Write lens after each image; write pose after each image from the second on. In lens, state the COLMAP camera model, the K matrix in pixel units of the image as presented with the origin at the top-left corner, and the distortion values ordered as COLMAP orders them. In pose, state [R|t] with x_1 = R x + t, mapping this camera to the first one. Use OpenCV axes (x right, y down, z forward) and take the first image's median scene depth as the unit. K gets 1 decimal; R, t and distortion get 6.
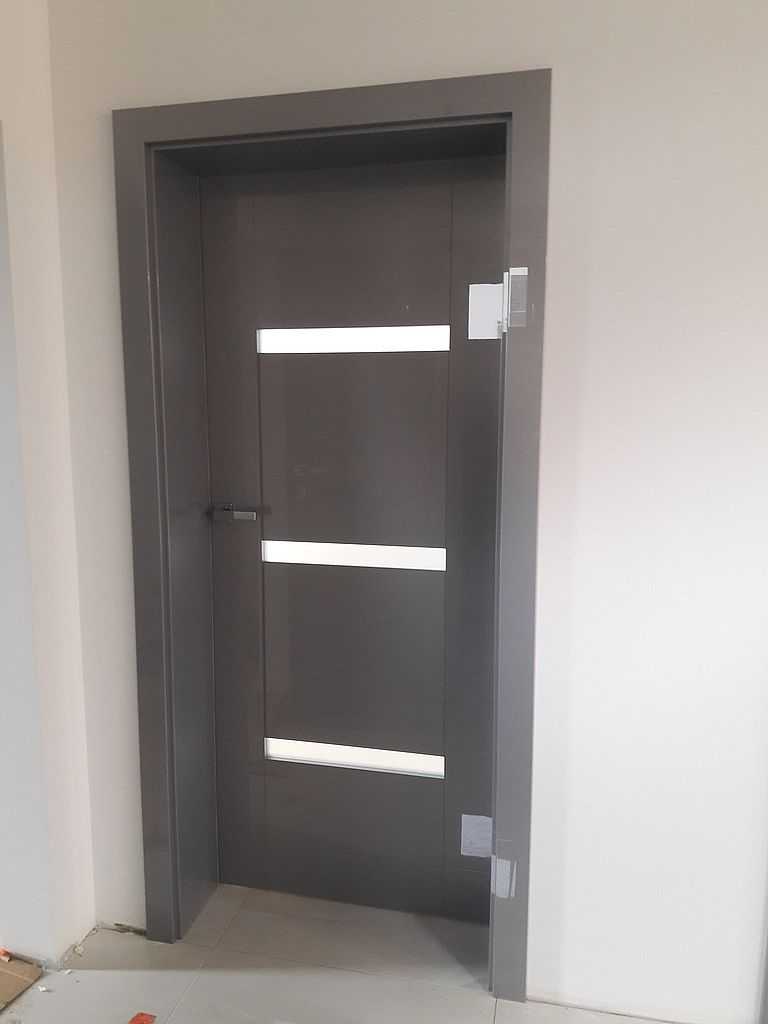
lens RADIAL K [[849.9, 0, 386.1], [0, 849.9, 513.1], [0, 0, 1]] dist [-0.034125, -0.001287]
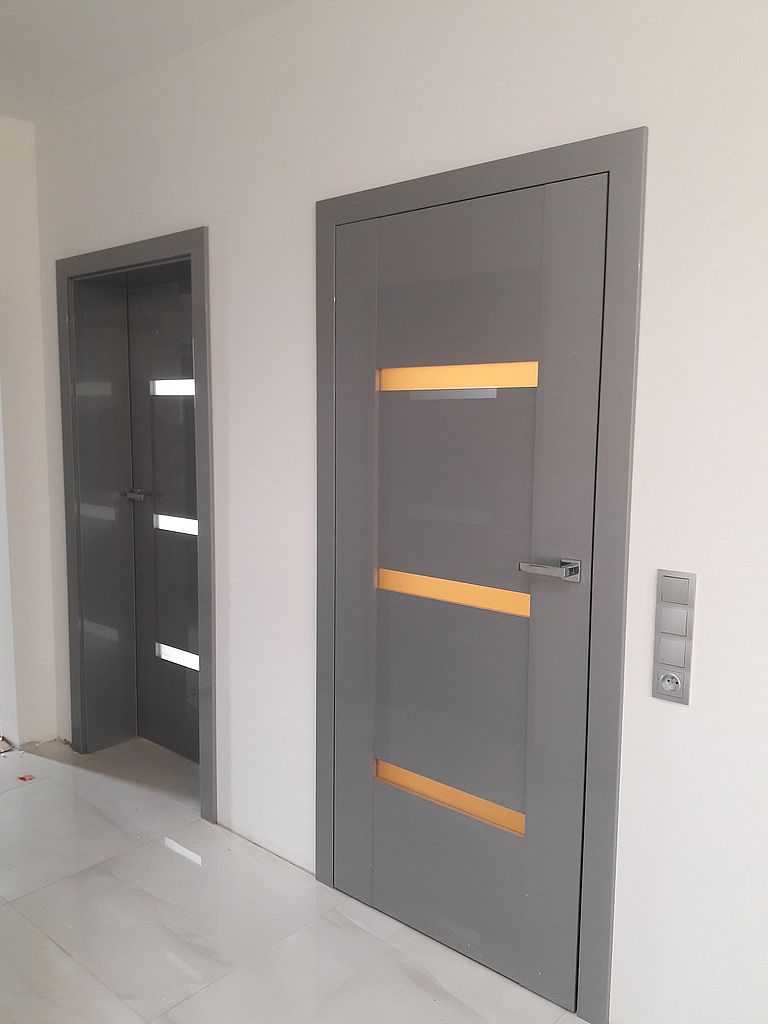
lens RADIAL K [[849.9, 0, 378.7], [0, 849.9, 513.8], [0, 0, 1]] dist [-0.034125, -0.001287]
pose [[0.885718, 0.069266, -0.459027, 1.095888], [-0.084166, 0.996379, -0.012052, 0.021200], [0.456530, 0.049309, 0.888340, -0.244120]]
